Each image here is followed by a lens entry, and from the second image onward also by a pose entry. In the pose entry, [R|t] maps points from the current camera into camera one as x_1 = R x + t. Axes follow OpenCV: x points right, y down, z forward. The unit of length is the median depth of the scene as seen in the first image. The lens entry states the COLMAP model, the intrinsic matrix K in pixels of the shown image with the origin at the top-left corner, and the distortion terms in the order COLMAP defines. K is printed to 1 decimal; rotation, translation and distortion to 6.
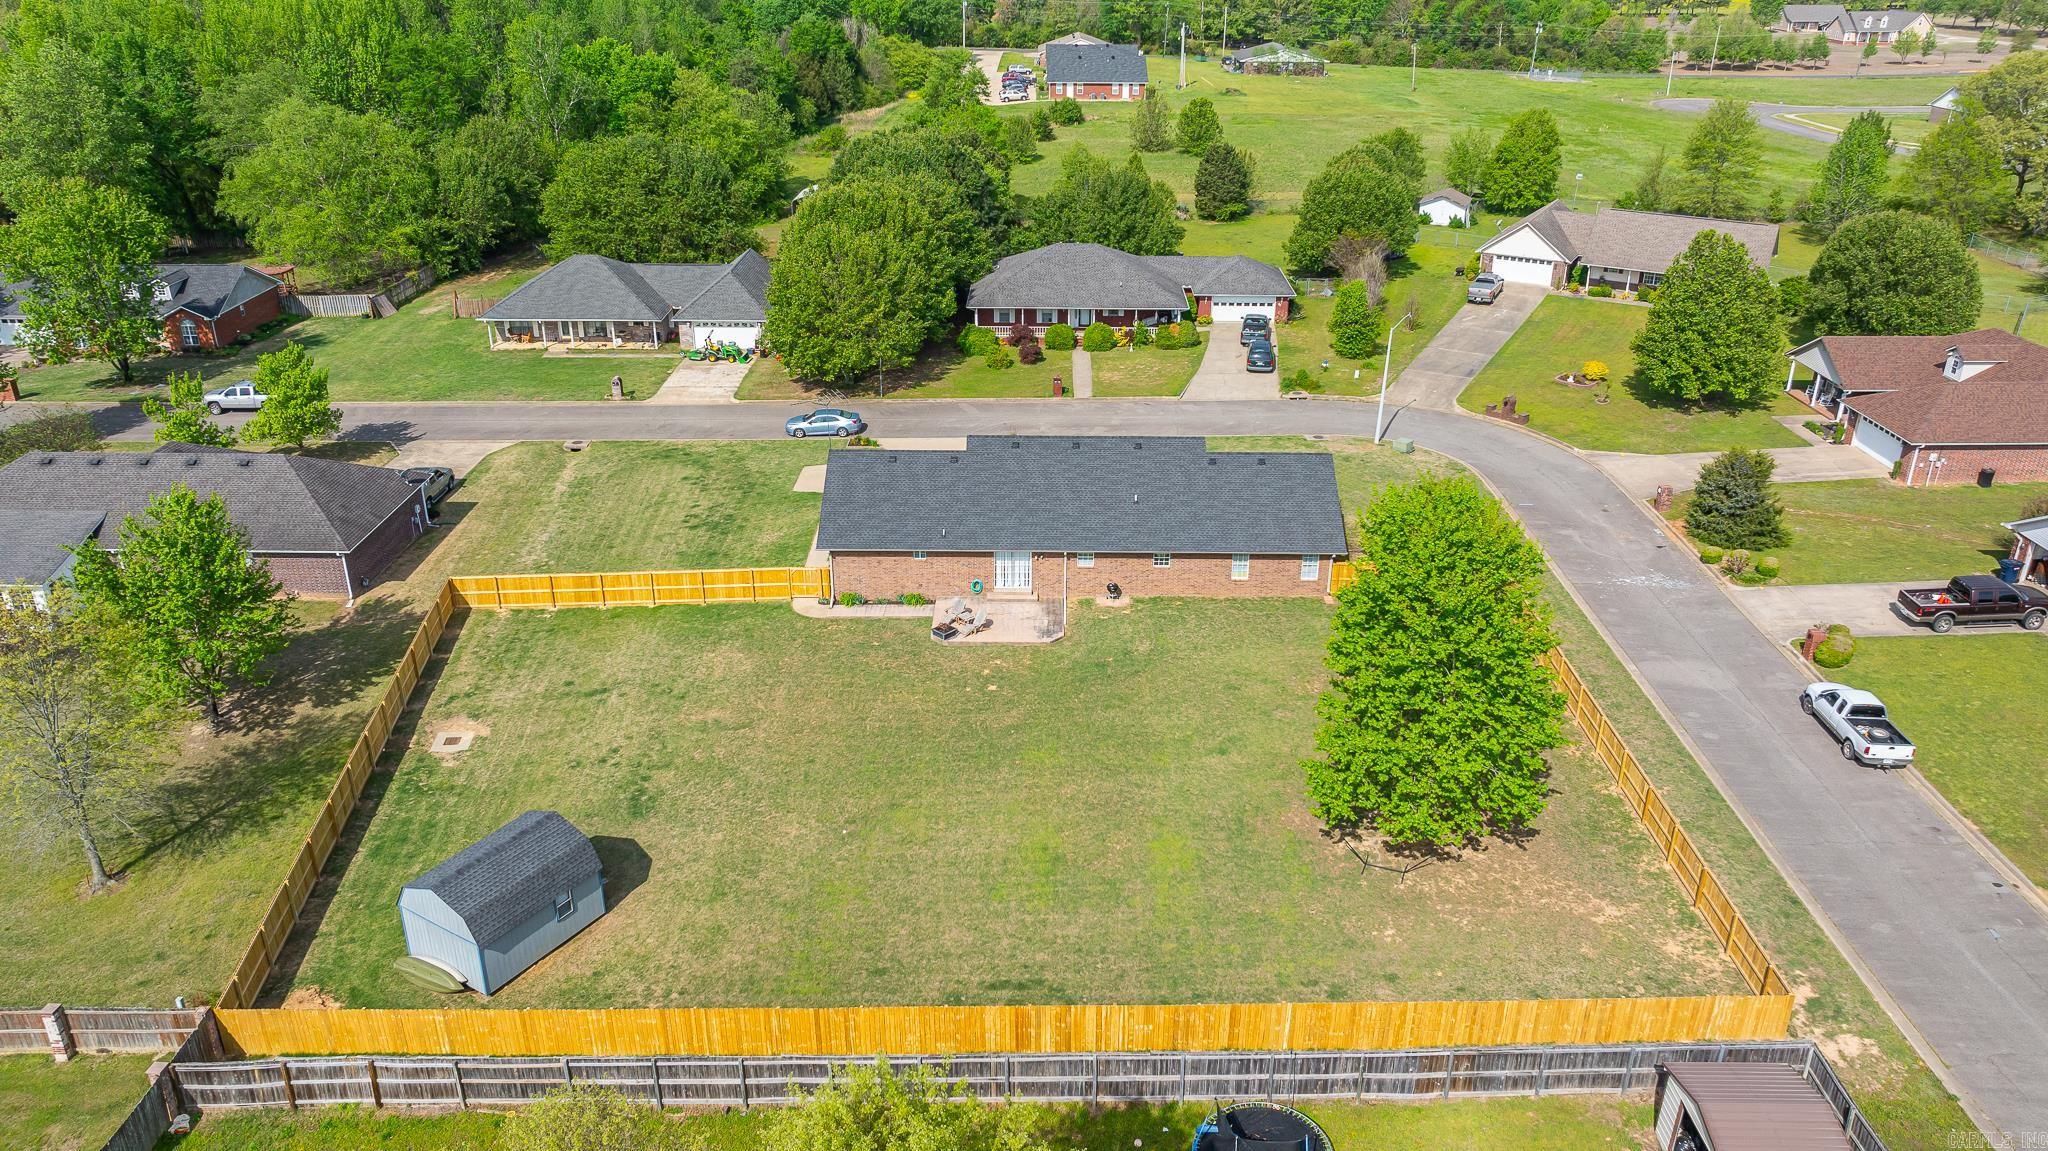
lens RADIAL K [[1464.9, 0, 1035.0], [0, 1464.9, 552.2], [0, 0, 1]] dist [-0.007469, -0.028430]
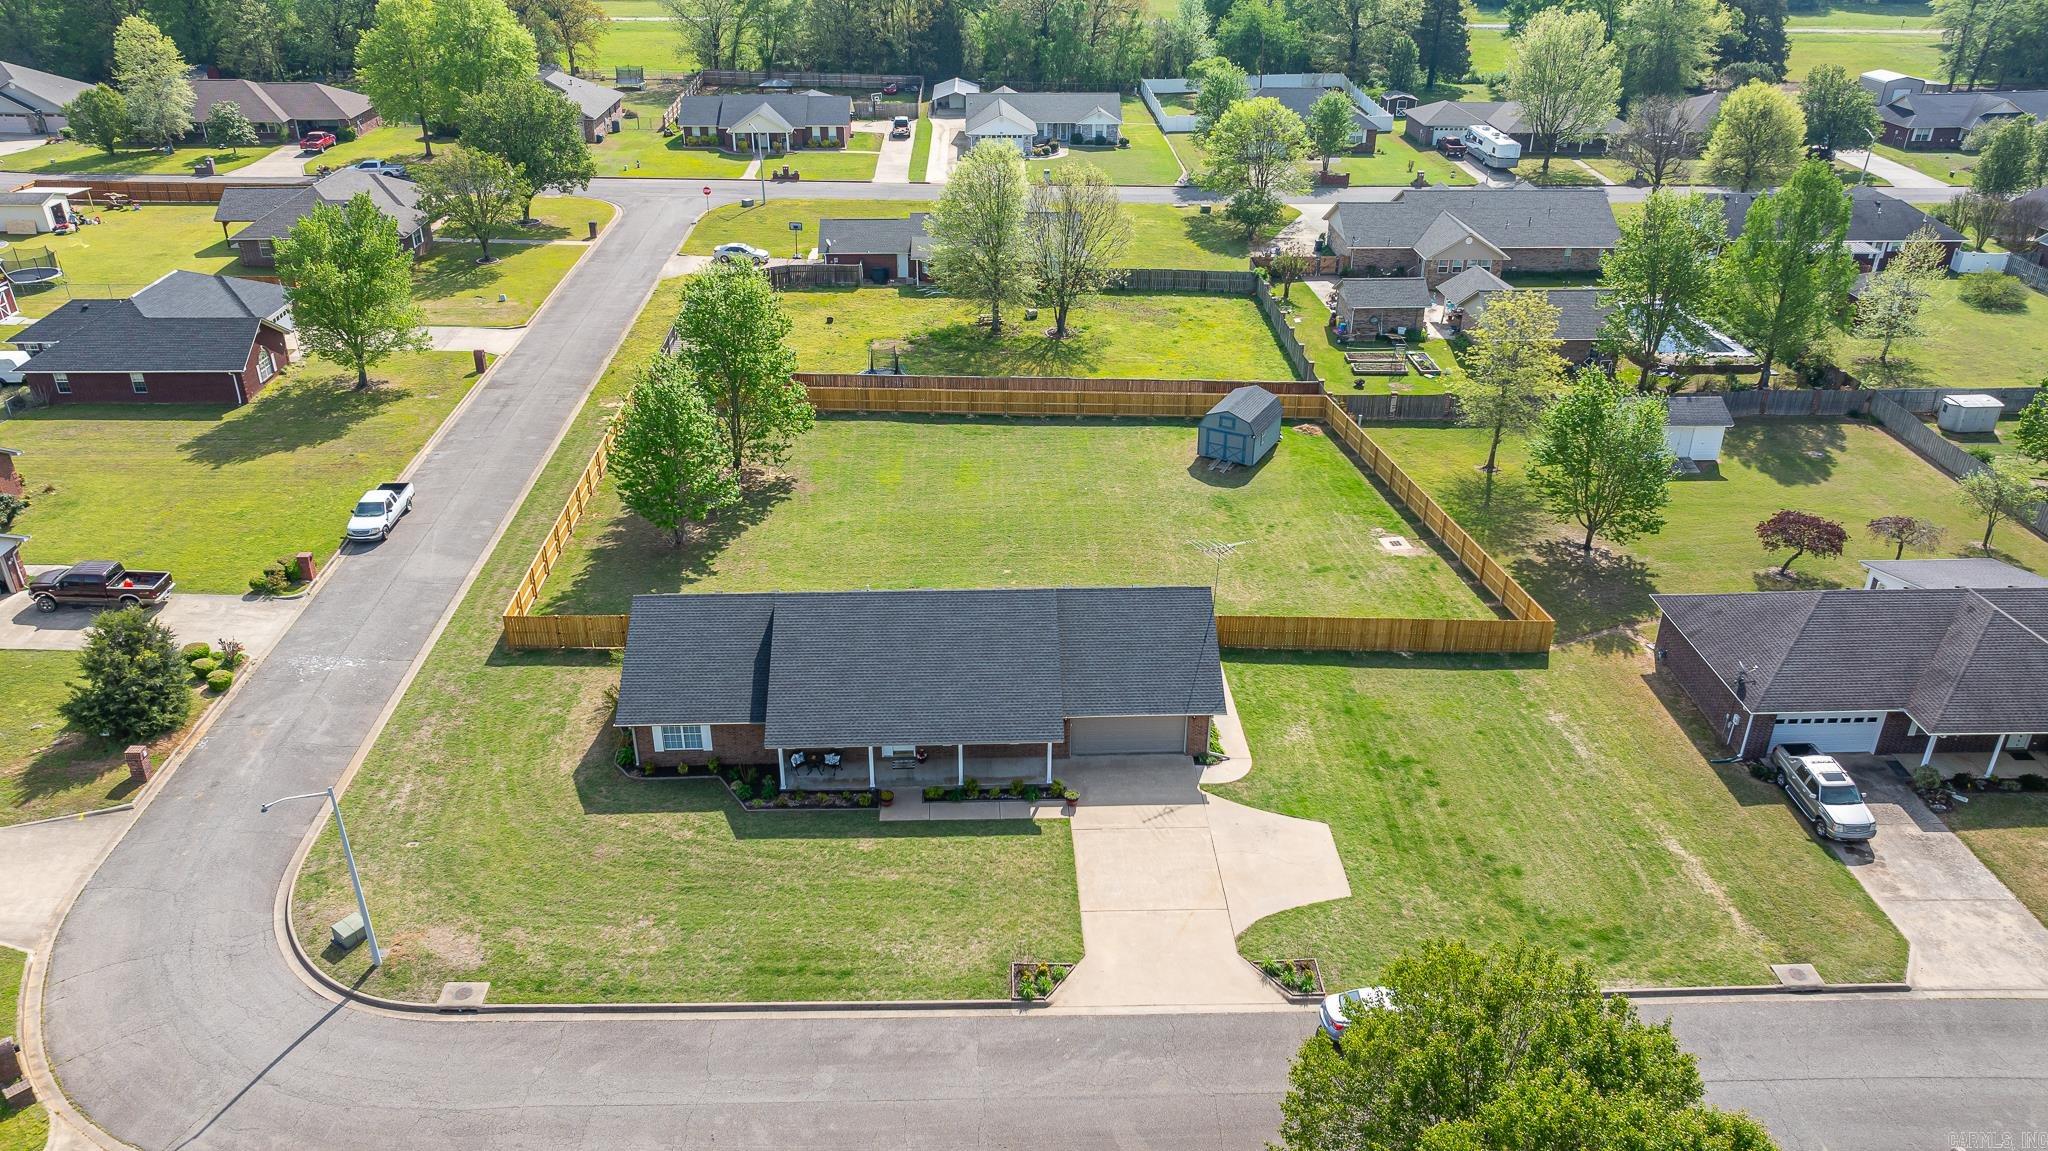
lens RADIAL K [[1467.5, 0, 1037.2], [0, 1467.5, 556.9], [0, 0, 1]] dist [-0.033792, 0.040001]
pose [[-0.998500, 0.012096, -0.053399, 0.007415], [-0.033951, 0.628360, 0.777182, -0.556607], [0.042954, 0.777829, -0.627007, 1.120470]]
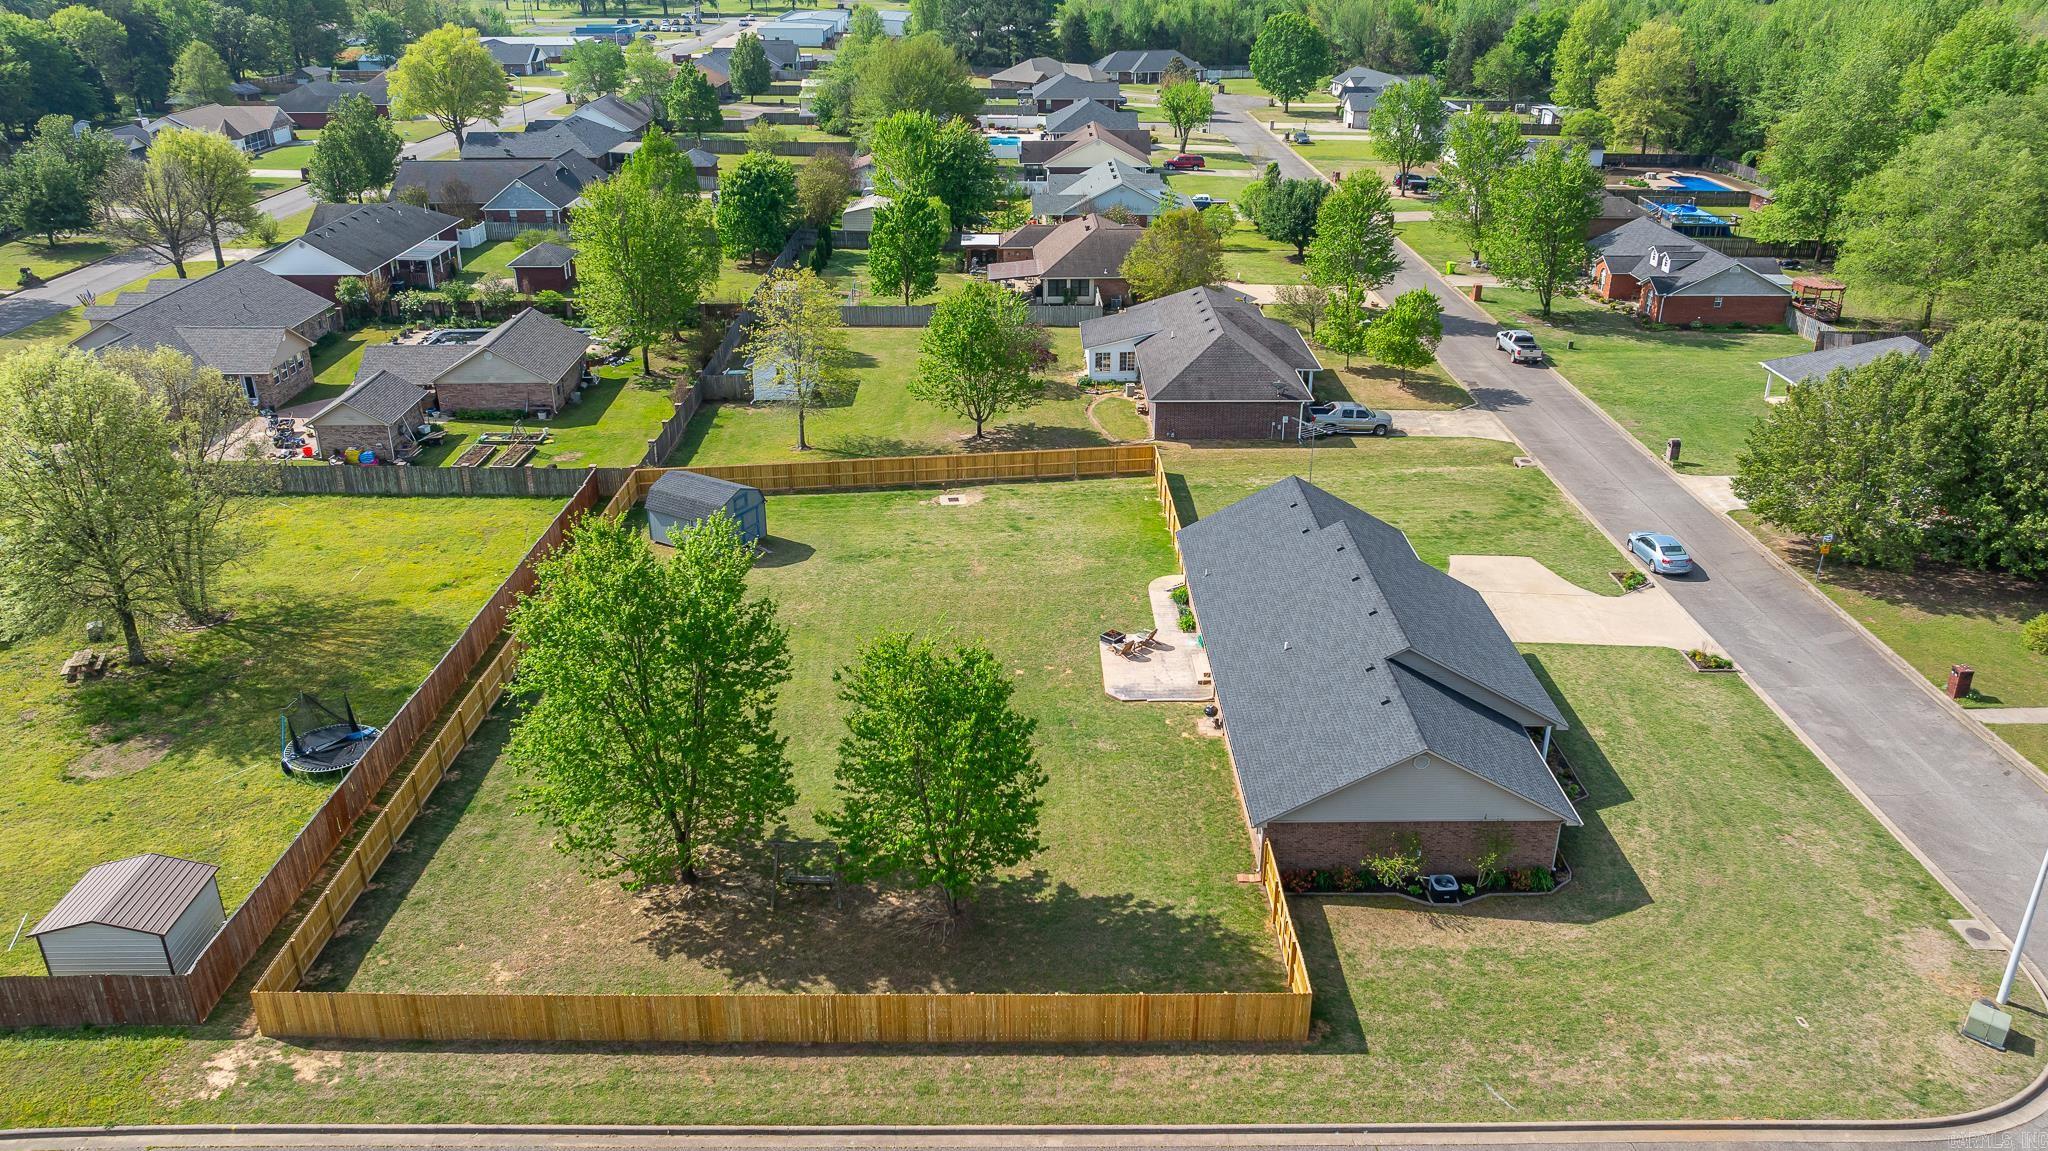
lens RADIAL K [[1464.9, 0, 1035.0], [0, 1464.9, 552.2], [0, 0, 1]] dist [-0.007469, -0.028430]
pose [[0.018995, 0.398970, -0.916767, 0.557811], [-0.406907, 0.840645, 0.357412, -0.221887], [0.913272, 0.366250, 0.178312, 0.504399]]
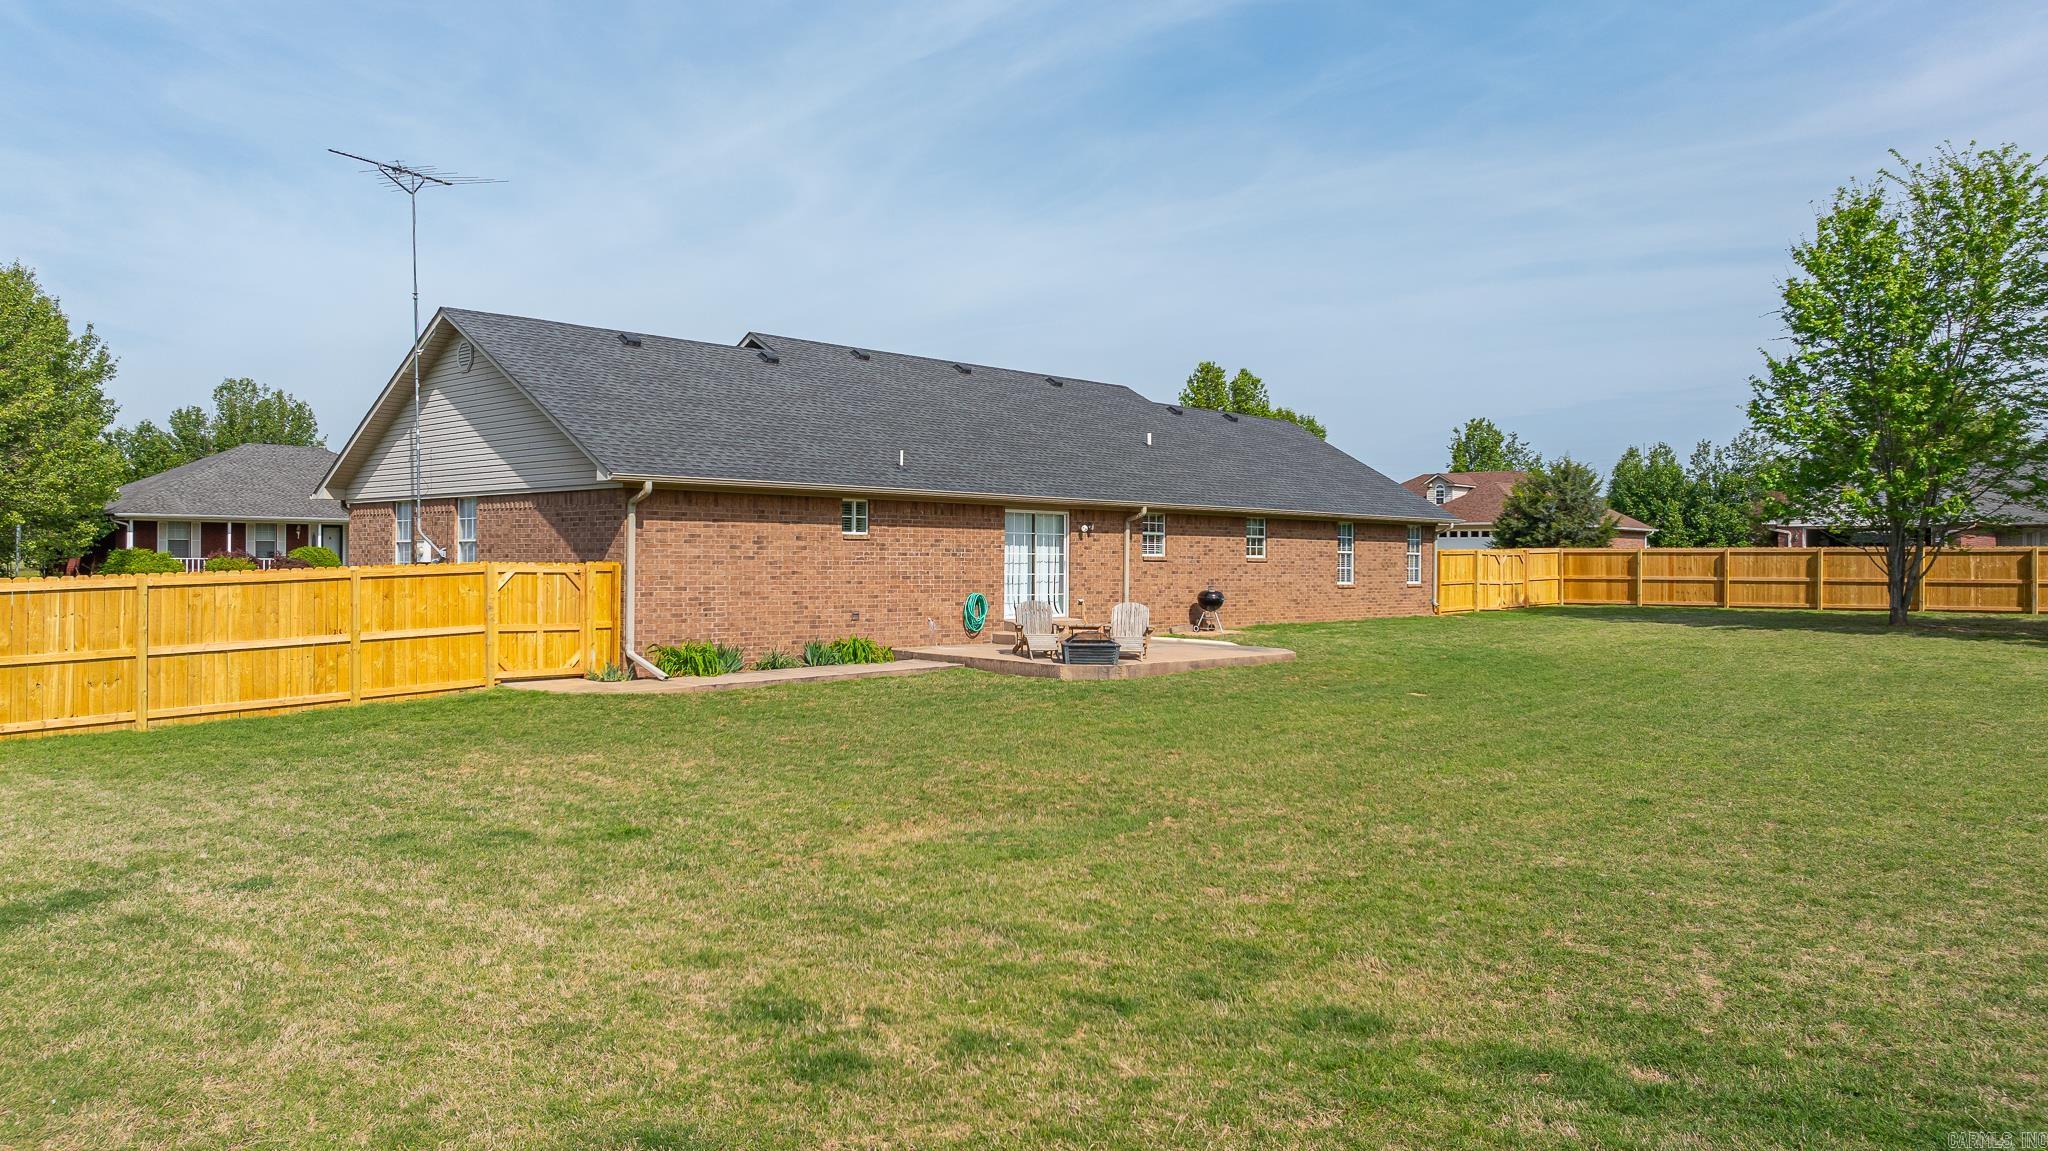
lens RADIAL K [[1458.9, 0, 1036.9], [0, 1458.9, 564.2], [0, 0, 1]] dist [-0.013999, -0.004166]
pose [[0.681525, 0.001753, 0.731793, -0.211574], [0.286176, 0.919724, -0.268721, 0.082587], [-0.673519, 0.392562, 0.626313, 0.531549]]
